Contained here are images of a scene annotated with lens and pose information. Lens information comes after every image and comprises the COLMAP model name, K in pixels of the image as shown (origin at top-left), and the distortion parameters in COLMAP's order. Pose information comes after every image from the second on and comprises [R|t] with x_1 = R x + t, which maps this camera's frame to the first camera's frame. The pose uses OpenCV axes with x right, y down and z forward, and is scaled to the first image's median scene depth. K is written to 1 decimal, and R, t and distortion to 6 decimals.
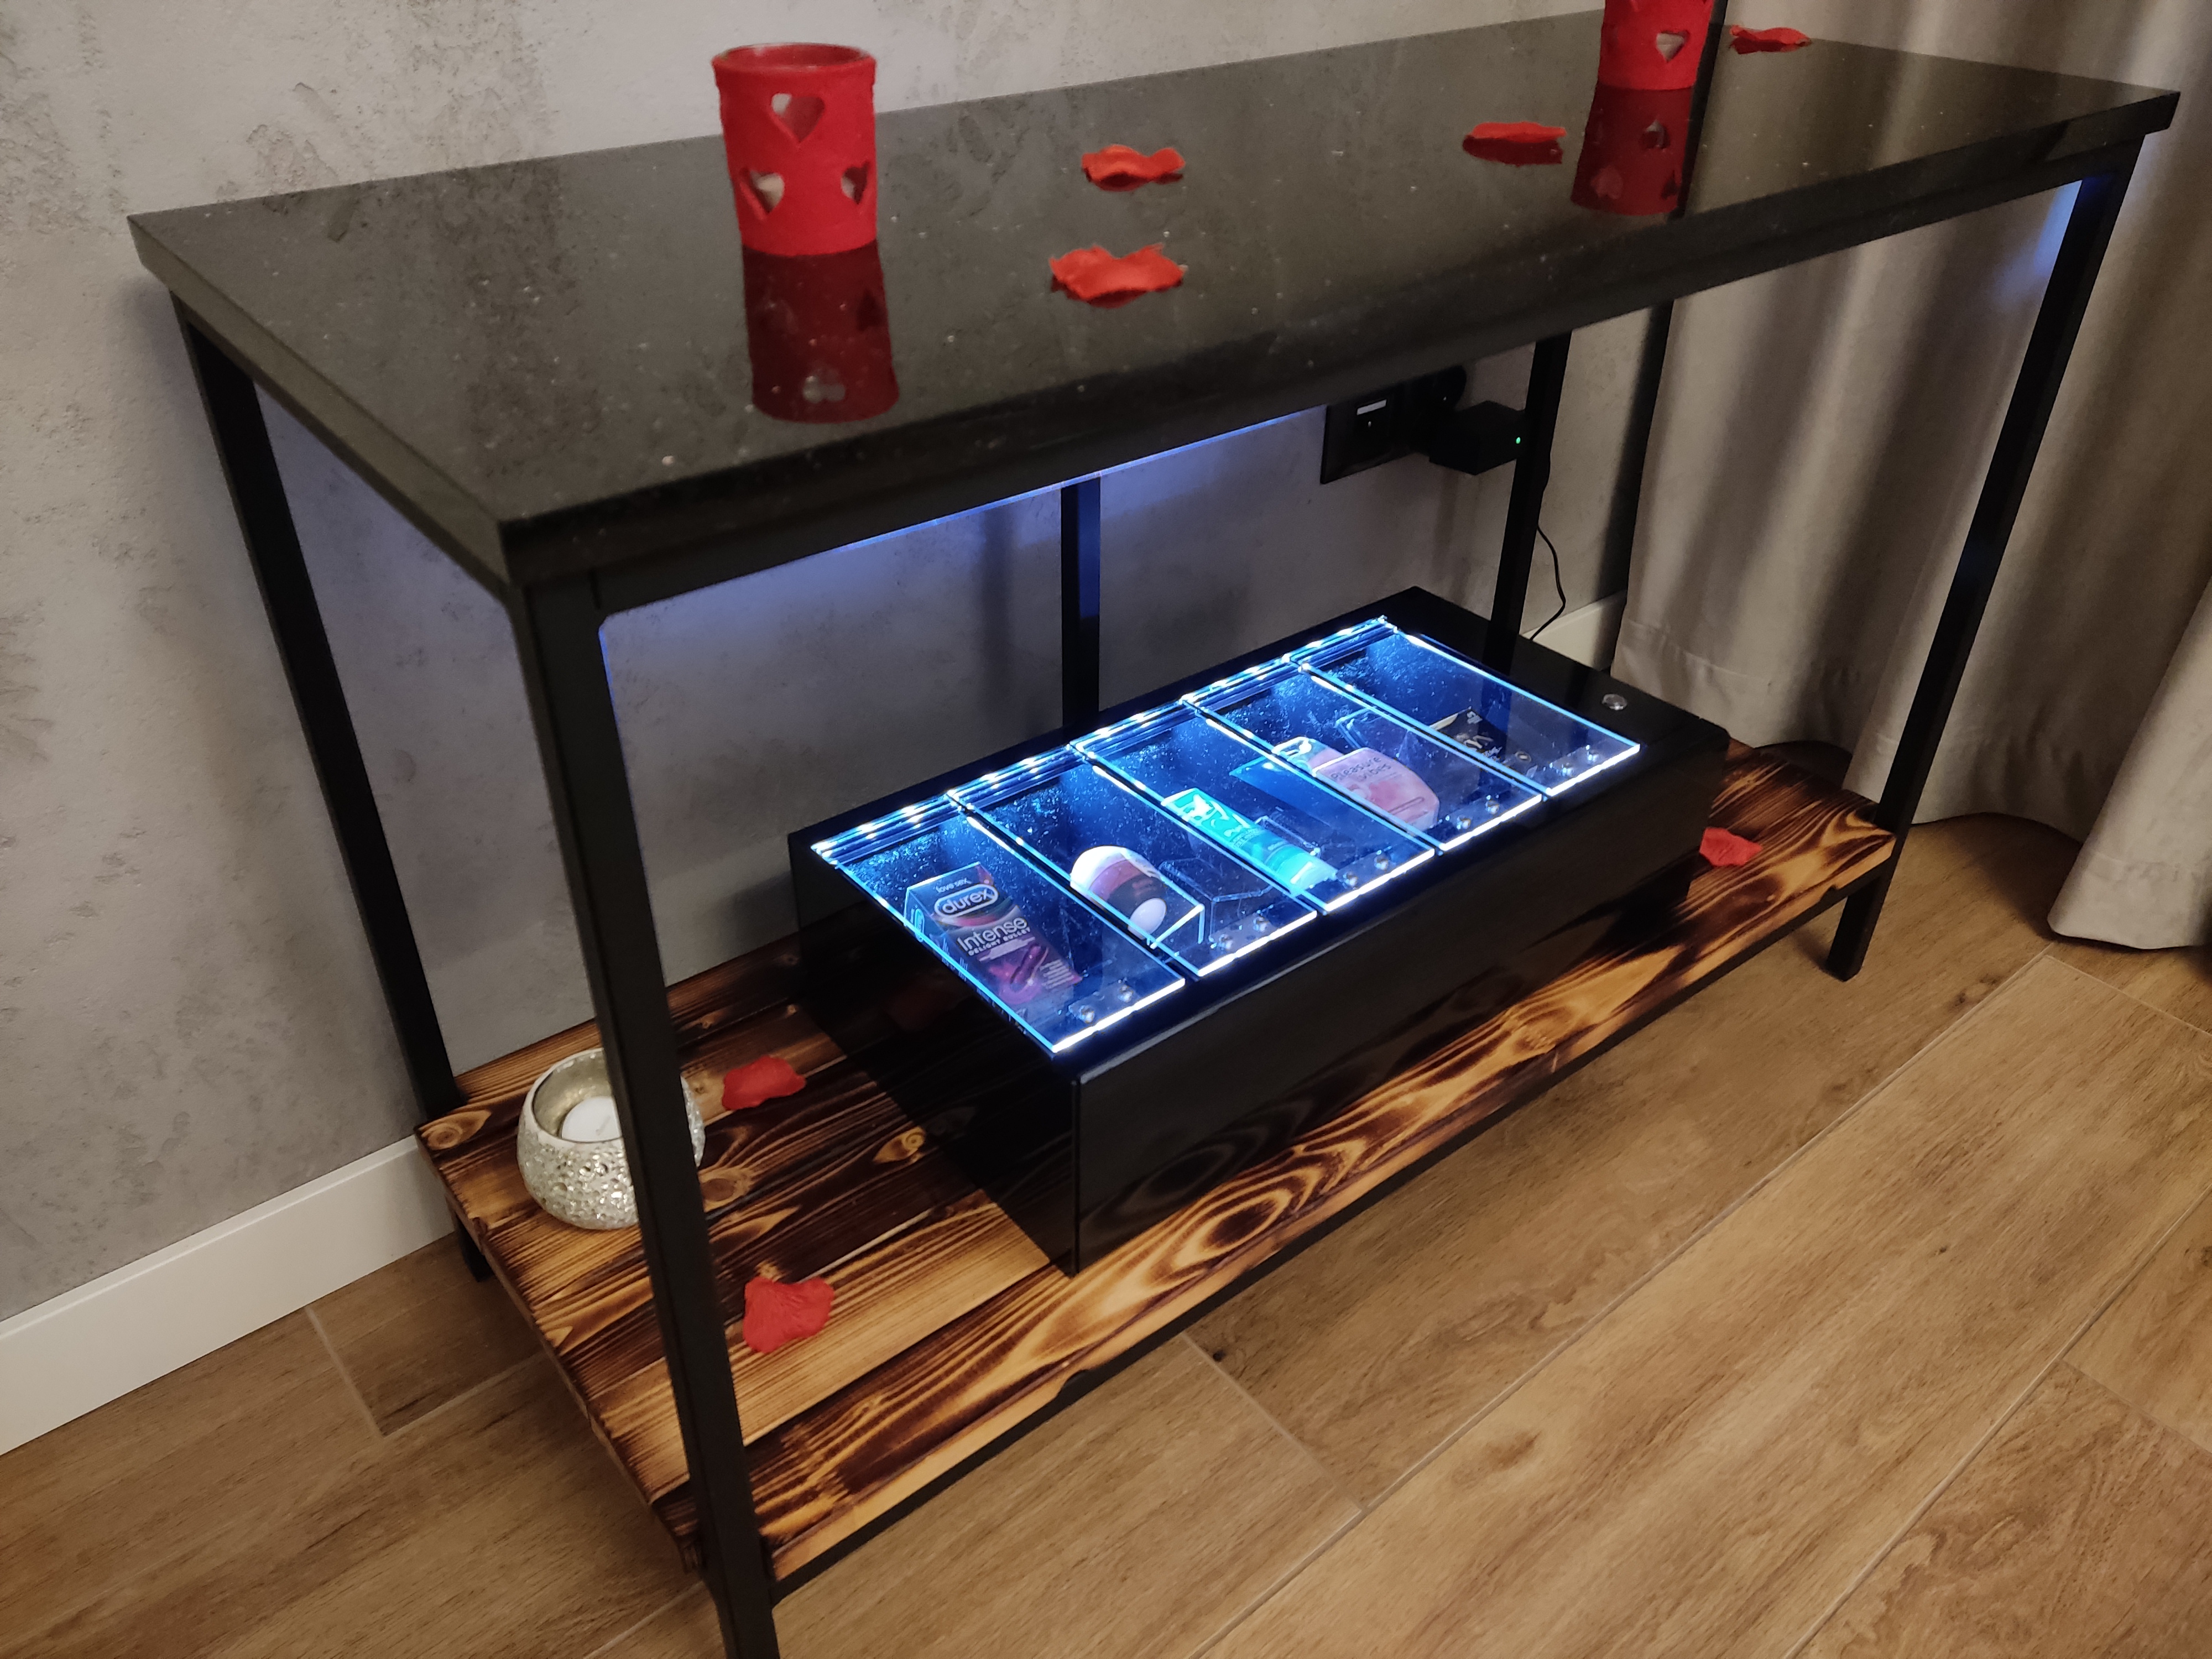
lens RADIAL K [[1630.3, 0, 1090.1], [0, 1630.3, 848.5], [0, 0, 1]] dist [0.097161, -0.139309]
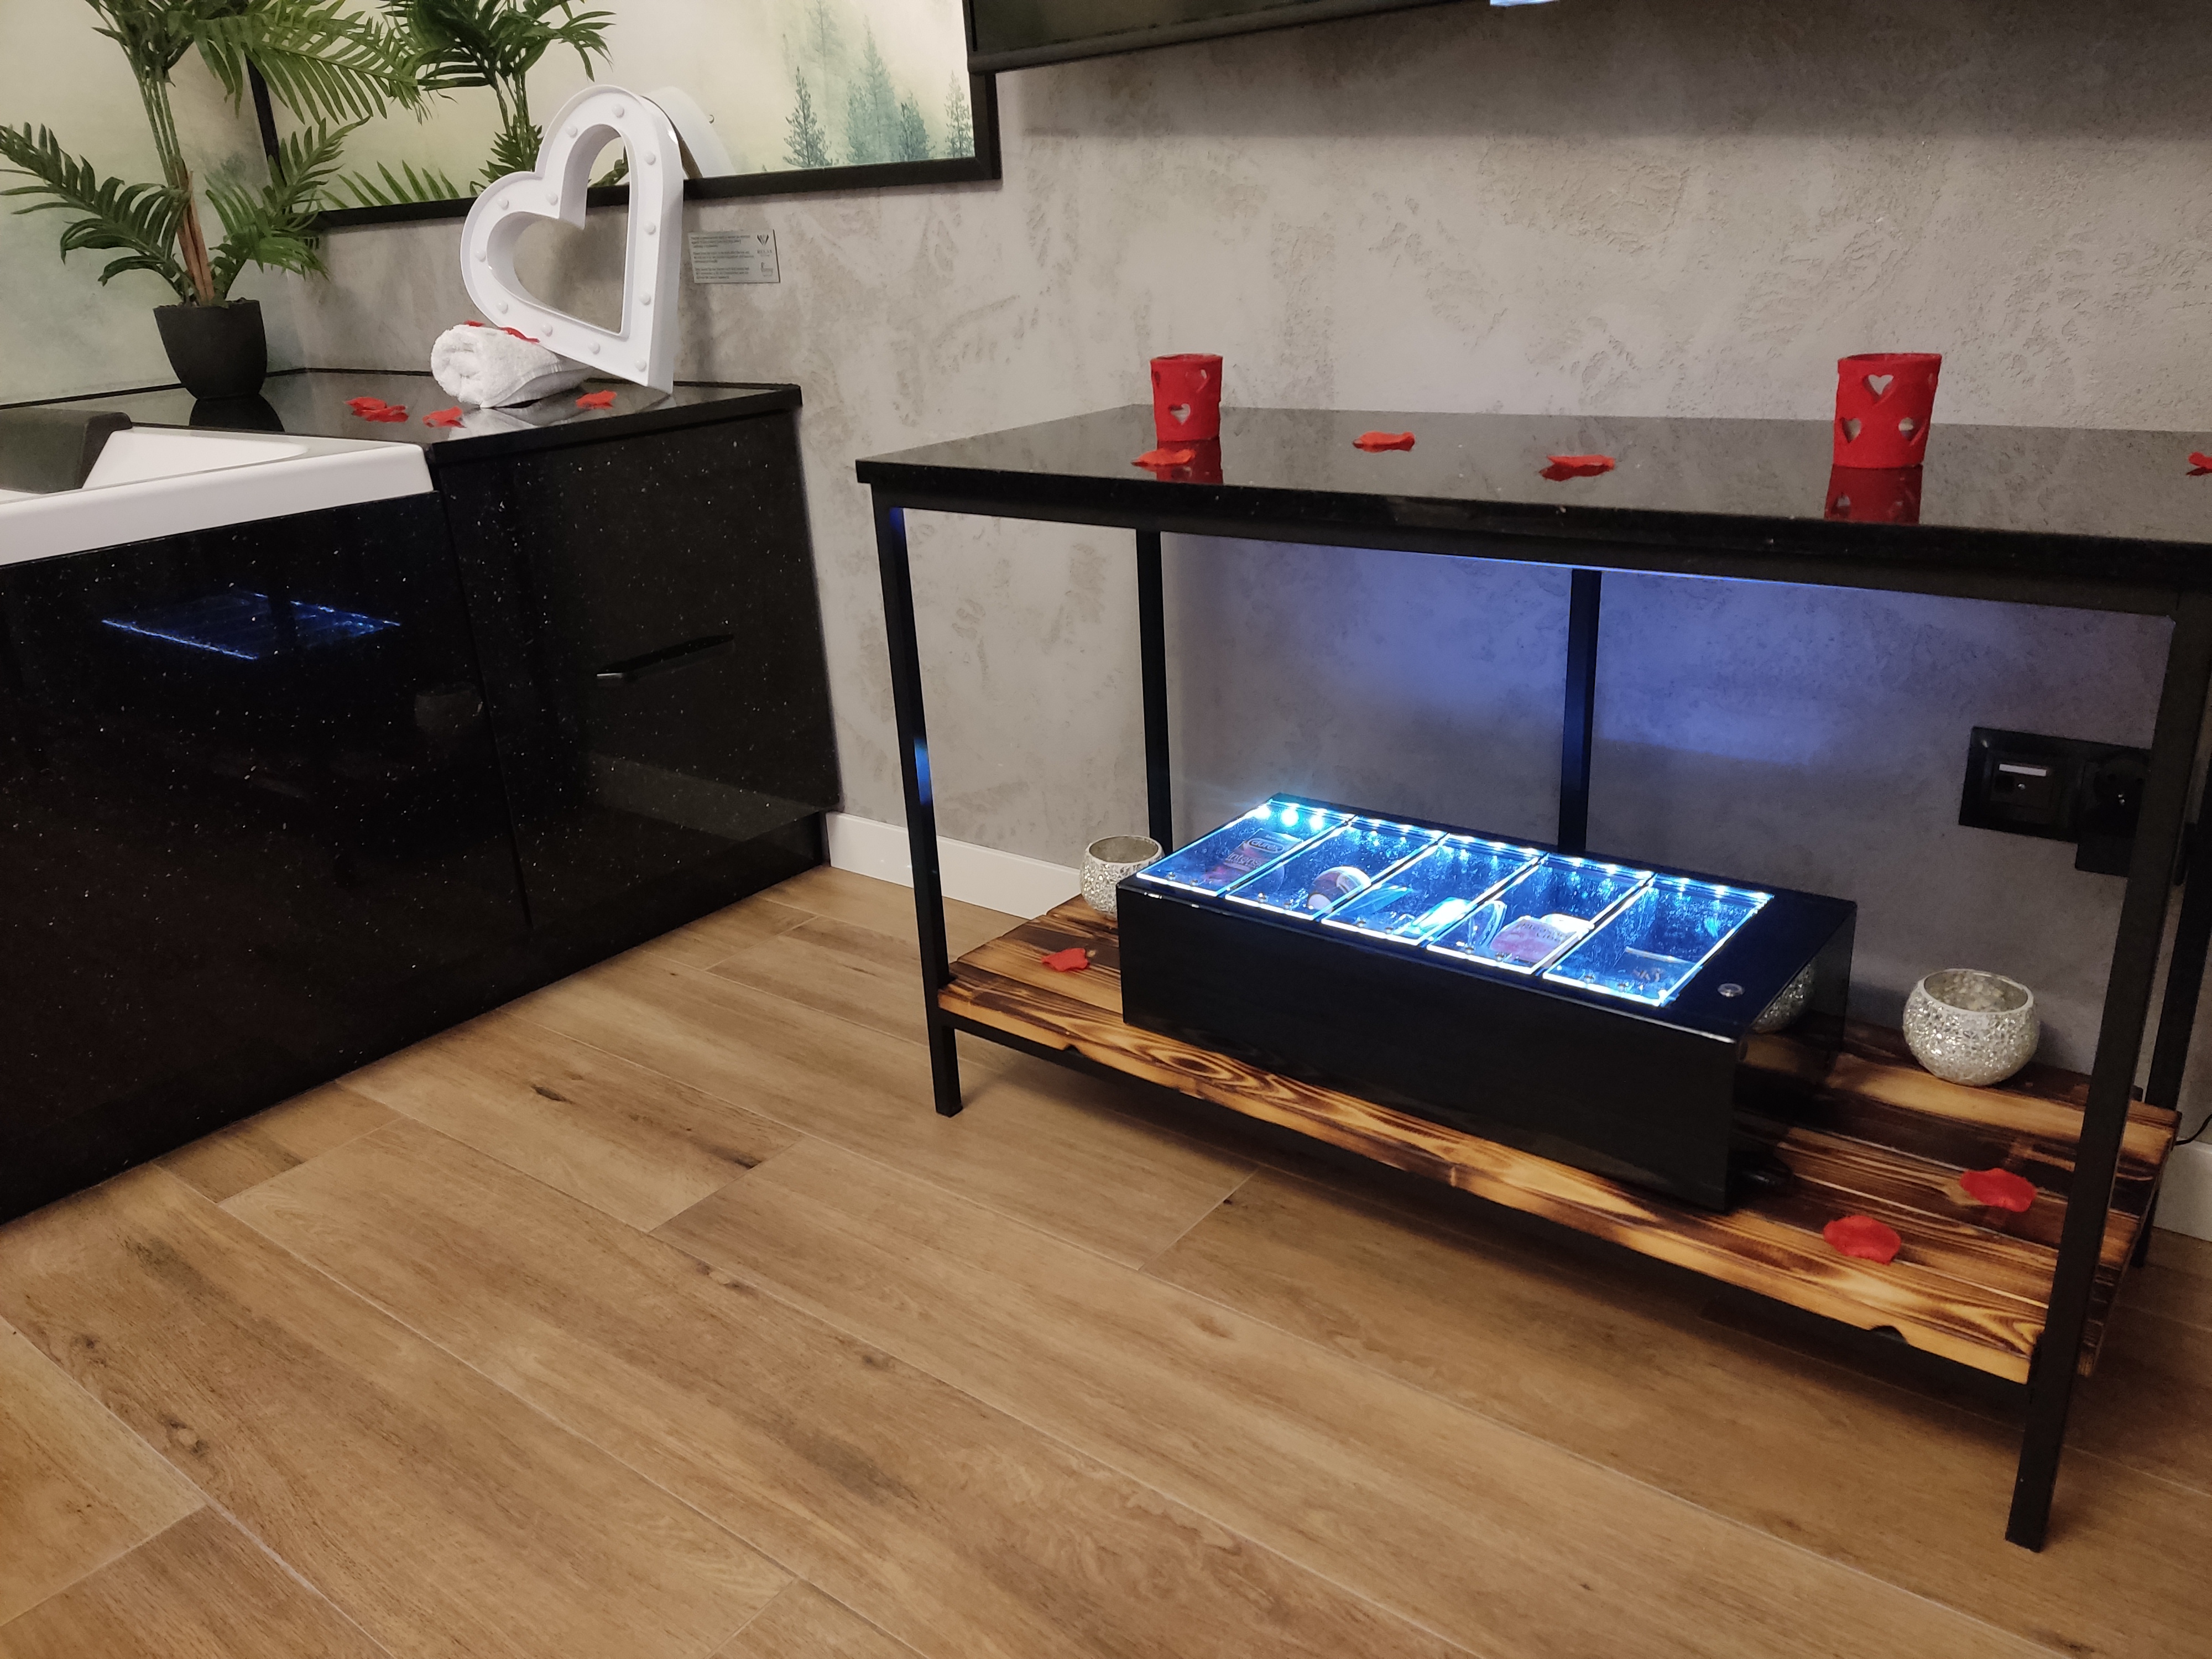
lens RADIAL K [[1630.3, 0, 1090.1], [0, 1630.3, 848.5], [0, 0, 1]] dist [0.097161, -0.139309]
pose [[0.215771, 0.335655, -0.916940, 1.348069], [-0.502373, 0.843400, 0.190518, -0.183738], [0.837296, 0.419537, 0.350606, 0.258953]]
